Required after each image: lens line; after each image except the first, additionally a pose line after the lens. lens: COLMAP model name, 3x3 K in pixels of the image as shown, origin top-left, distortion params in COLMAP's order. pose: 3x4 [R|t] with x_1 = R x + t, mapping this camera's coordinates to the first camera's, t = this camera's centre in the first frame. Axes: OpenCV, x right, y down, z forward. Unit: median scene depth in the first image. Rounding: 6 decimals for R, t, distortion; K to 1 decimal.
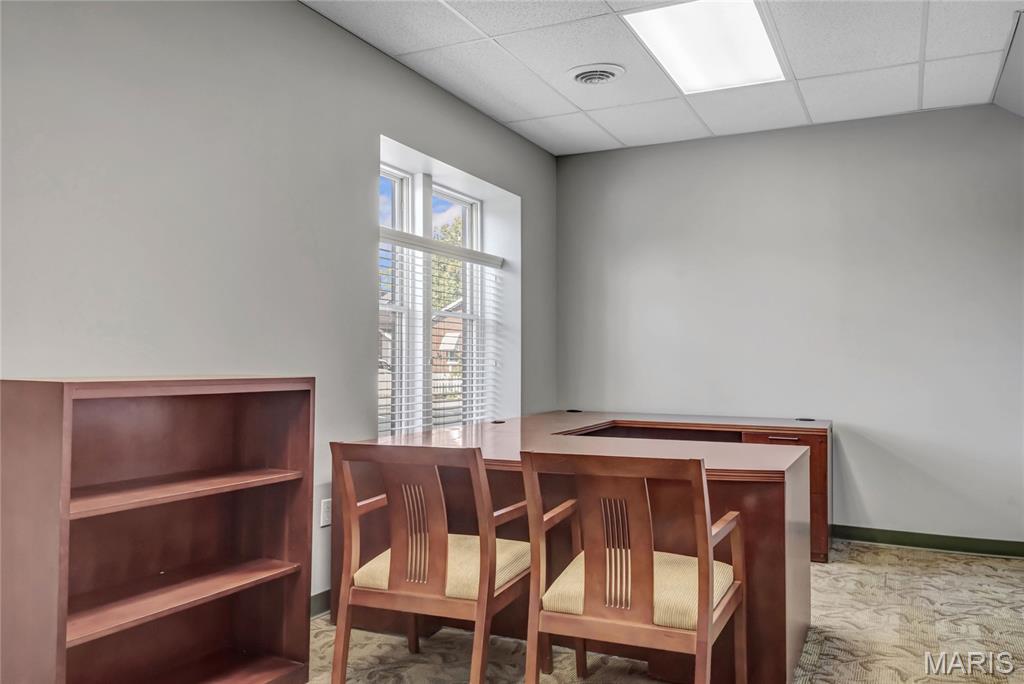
lens RADIAL K [[809.2, 0, 512.0], [0, 809.2, 342.0], [0, 0, 1]] dist [0.075517, -0.094916]
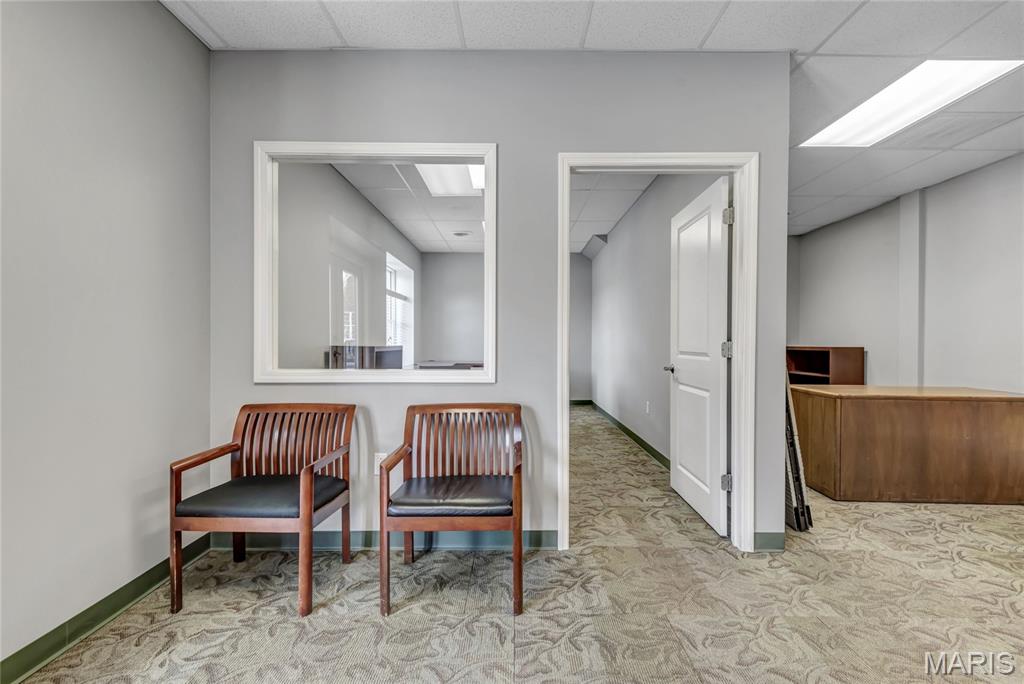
lens RADIAL K [[466.7, 0, 522.6], [0, 466.7, 339.9], [0, 0, 1]] dist [0.001962, -0.000540]
pose [[0.897061, 0.002846, 0.441898, -0.392259], [-0.014293, 0.999643, 0.022577, -0.014990], [-0.441676, -0.026569, 0.896781, -0.478041]]
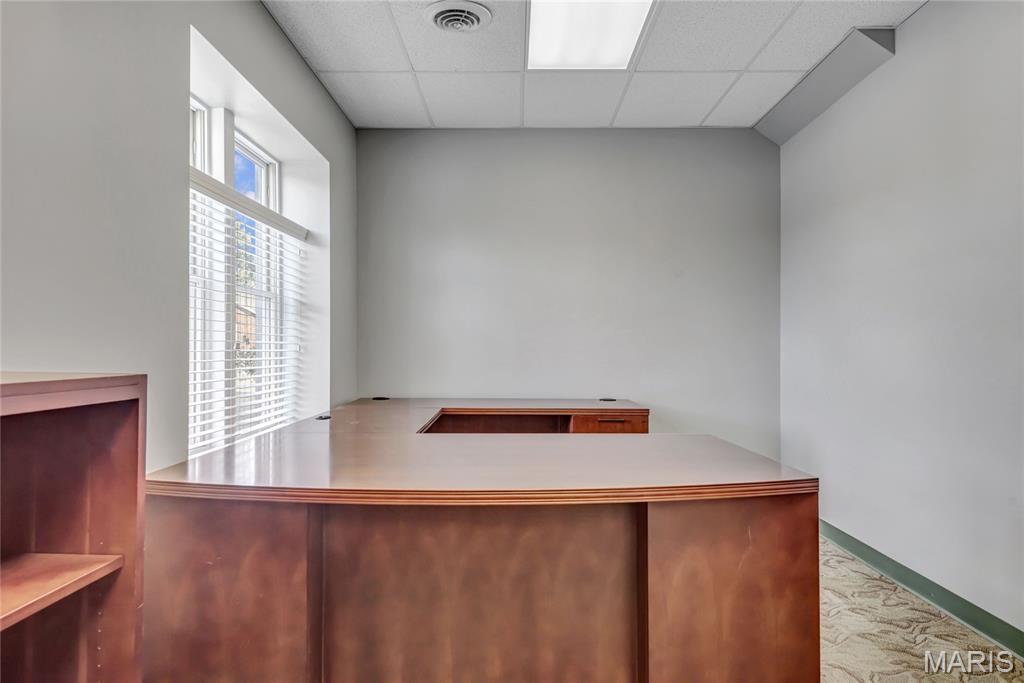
lens RADIAL K [[647.8, 0, 523.3], [0, 647.8, 341.9], [0, 0, 1]] dist [0.003905, -0.000015]
pose [[0.902616, 0.002956, 0.430437, -0.131847], [-0.009917, 0.999854, 0.013931, 0.009254], [-0.430333, -0.016843, 0.902513, 0.334715]]
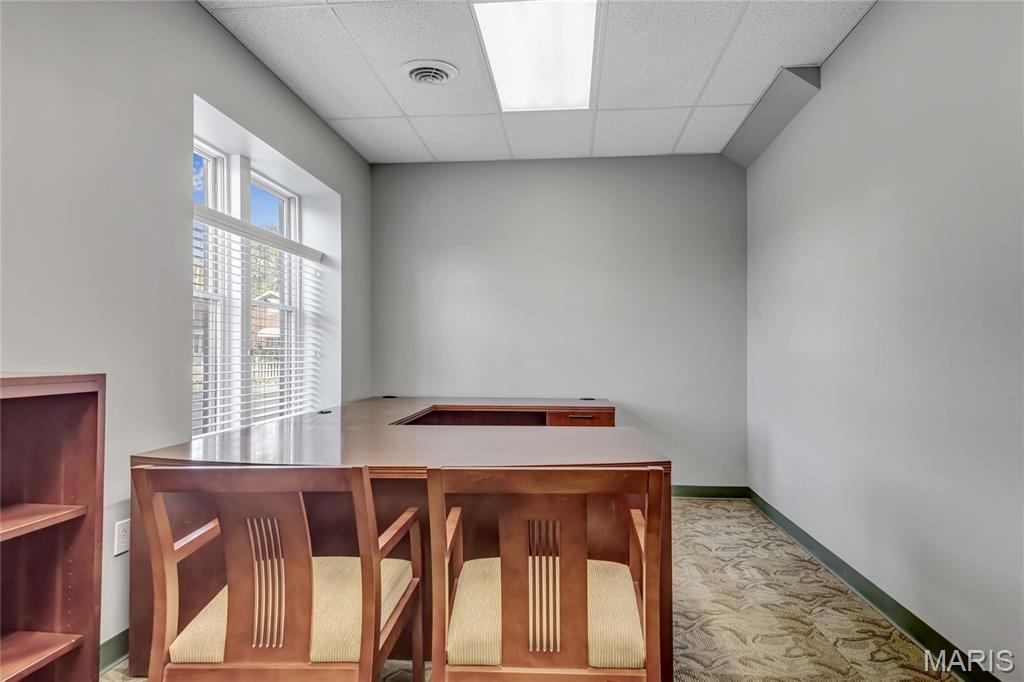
lens RADIAL K [[601.2, 0, 524.8], [0, 601.2, 345.7], [0, 0, 1]] dist [0.023667, -0.004285]
pose [[0.934302, 0.002062, 0.356477, -0.056731], [-0.006827, 0.999903, 0.012110, 0.006269], [-0.356418, -0.013748, 0.934226, 0.237360]]
